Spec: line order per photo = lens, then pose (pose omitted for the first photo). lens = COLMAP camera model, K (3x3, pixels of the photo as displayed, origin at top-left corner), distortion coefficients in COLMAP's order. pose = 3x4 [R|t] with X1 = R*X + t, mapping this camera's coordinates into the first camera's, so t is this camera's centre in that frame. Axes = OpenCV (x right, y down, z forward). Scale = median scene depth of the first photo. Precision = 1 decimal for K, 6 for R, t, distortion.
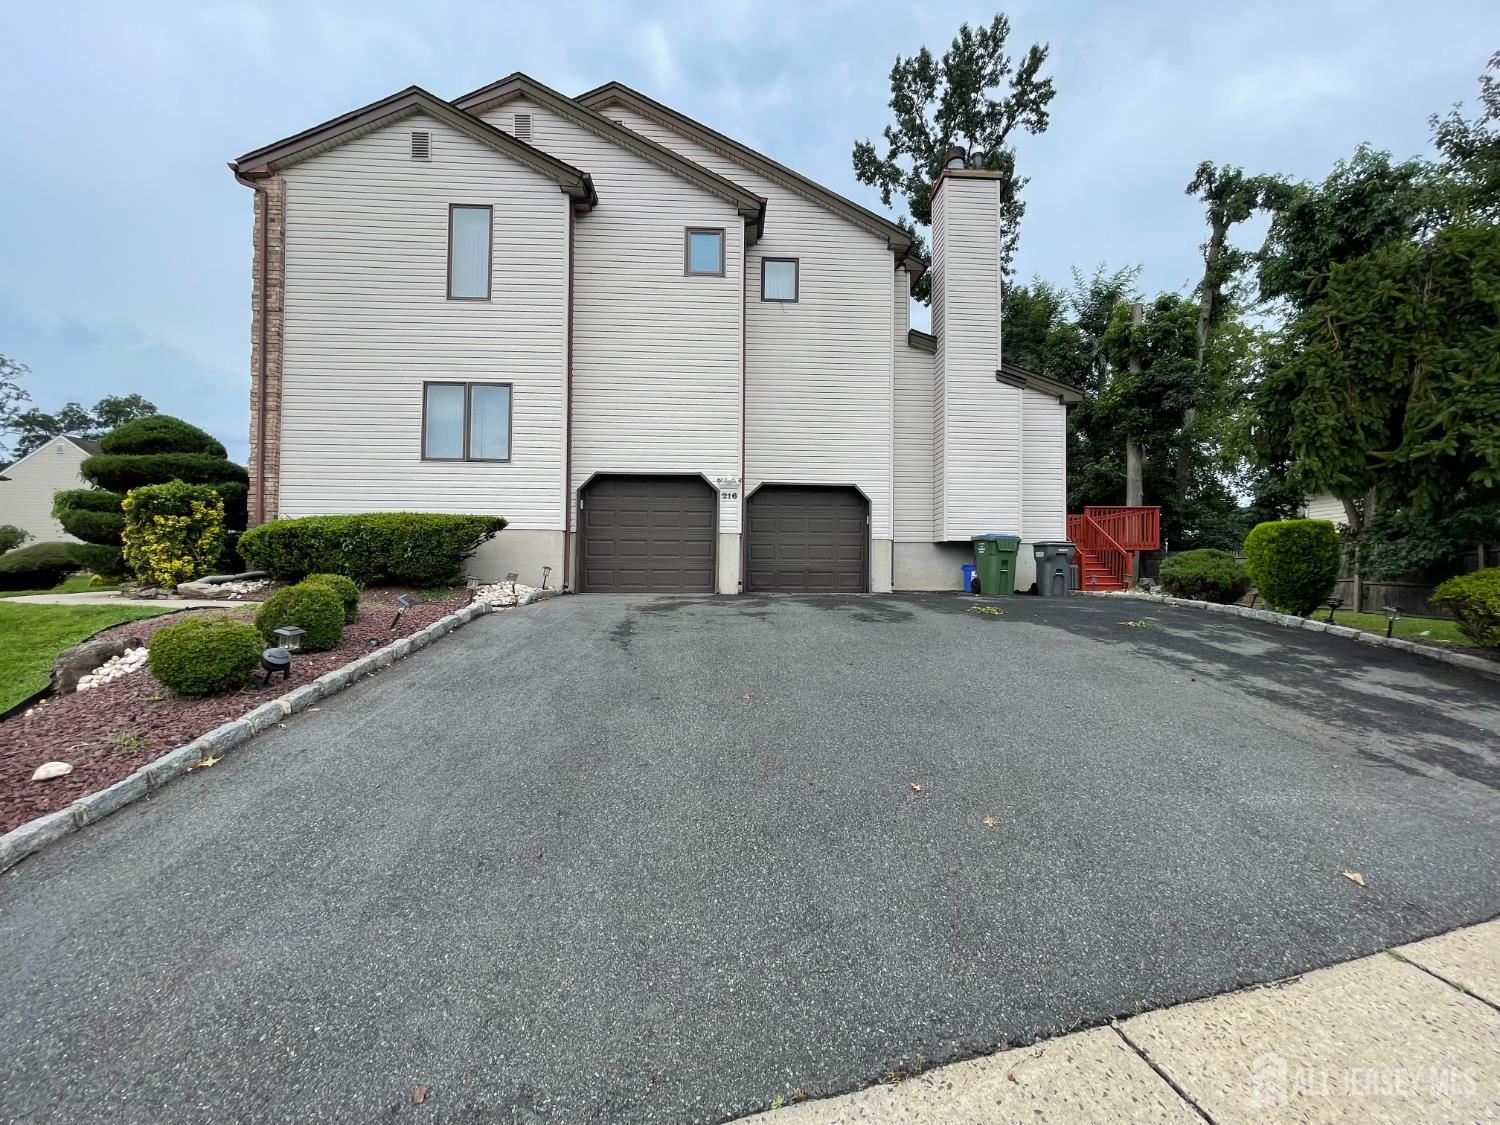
lens RADIAL K [[608.3, 0, 758.1], [0, 608.3, 563.6], [0, 0, 1]] dist [-0.001820, 0.002438]
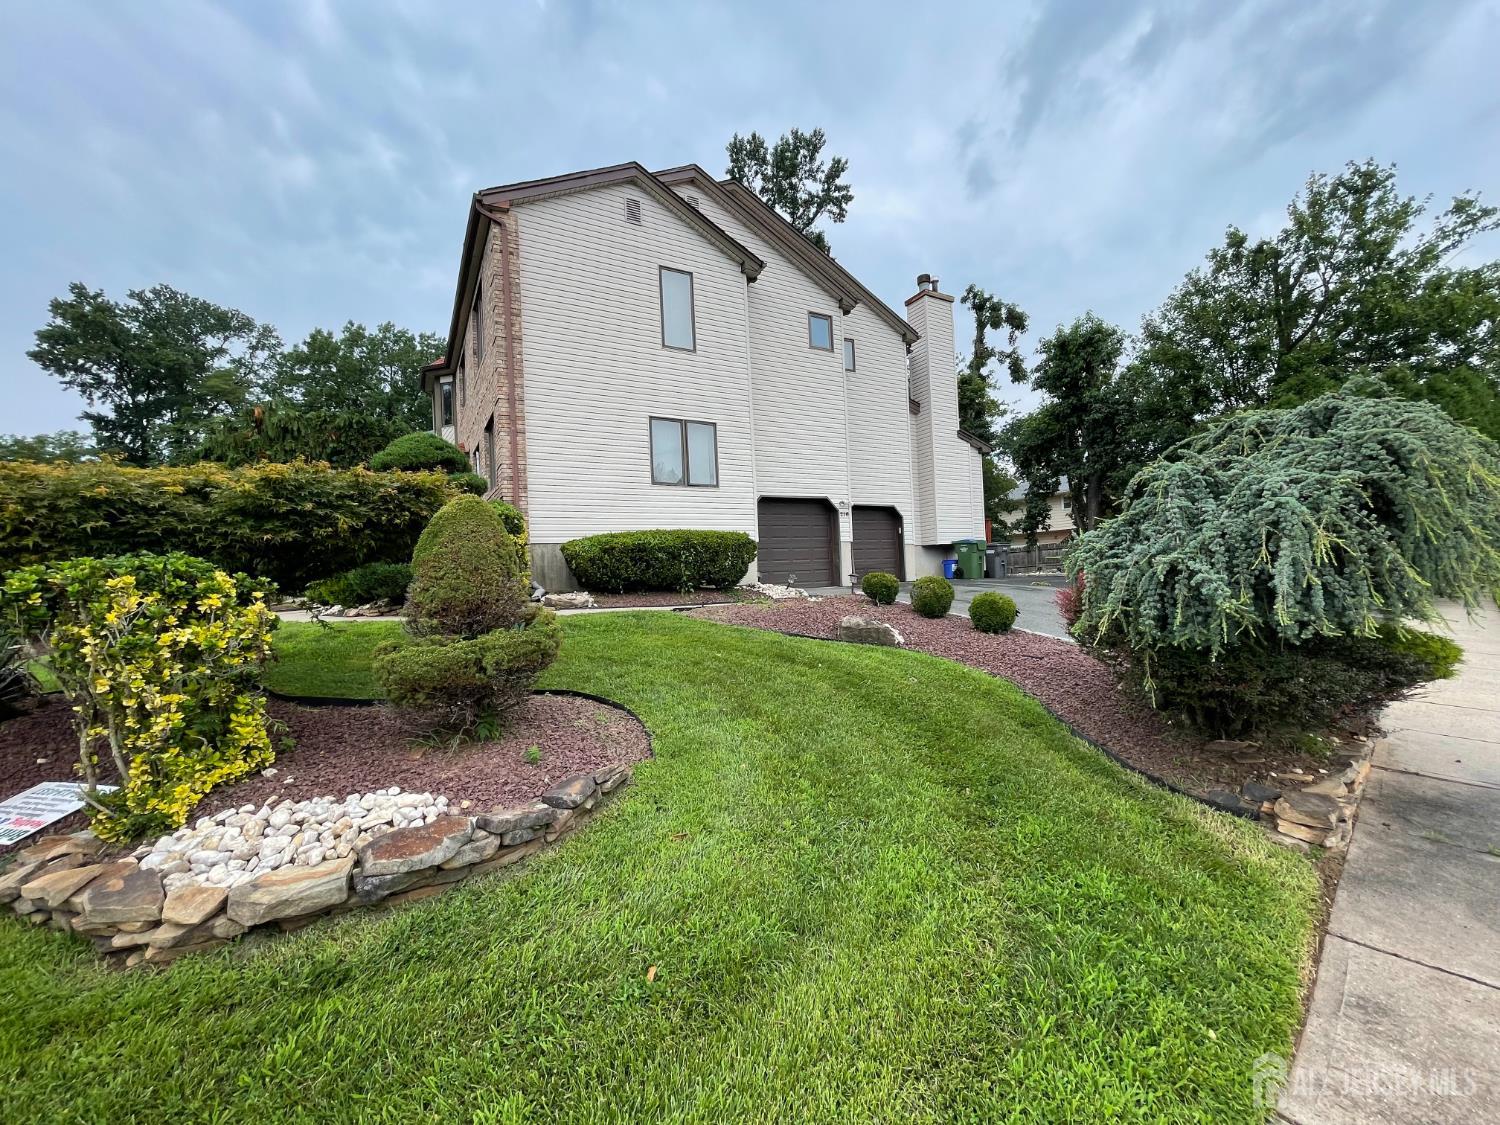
lens RADIAL K [[608.3, 0, 742.4], [0, 608.3, 560.3], [0, 0, 1]] dist [-0.001820, 0.002438]
pose [[0.891352, -0.030617, 0.452277, -0.699867], [0.034803, 0.999394, -0.000937, -0.012135], [-0.451975, 0.016576, 0.891877, -0.085718]]
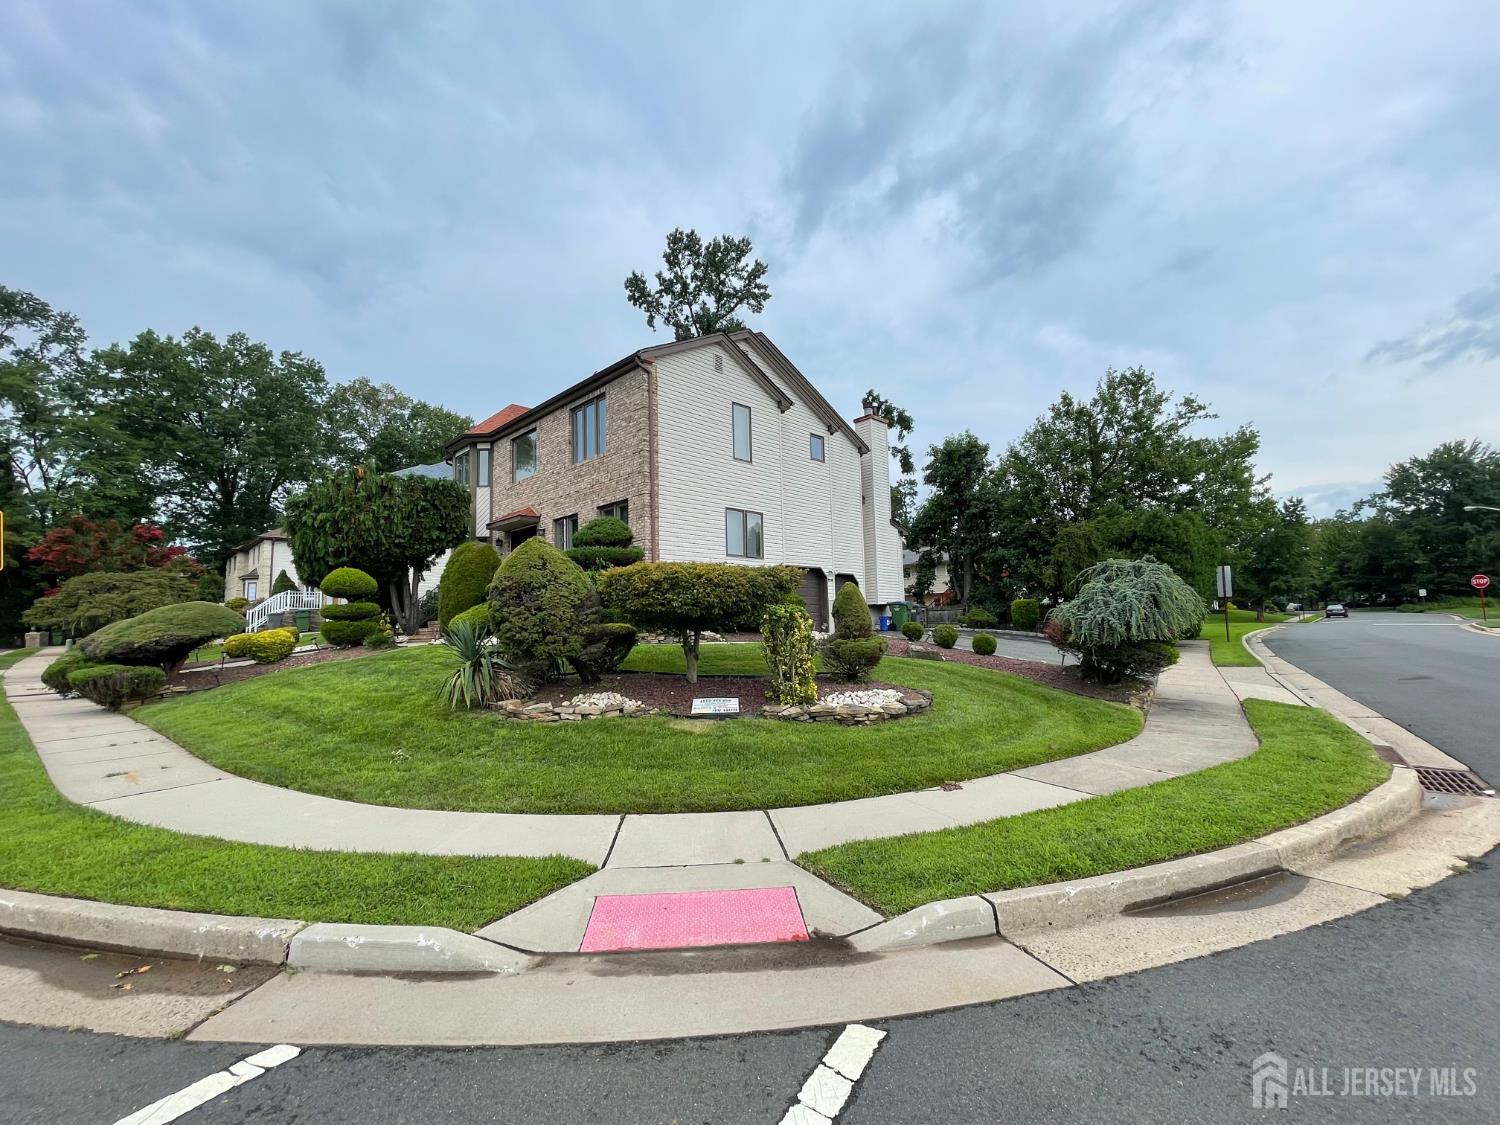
lens RADIAL K [[658.4, 0, 747.3], [0, 658.4, 564.6], [0, 0, 1]] dist [0.019862, -0.000538]
pose [[0.742526, 0.041509, 0.668529, -1.266722], [0.008411, 0.997421, -0.071272, -0.015666], [-0.669764, 0.058544, 0.740263, -0.250851]]
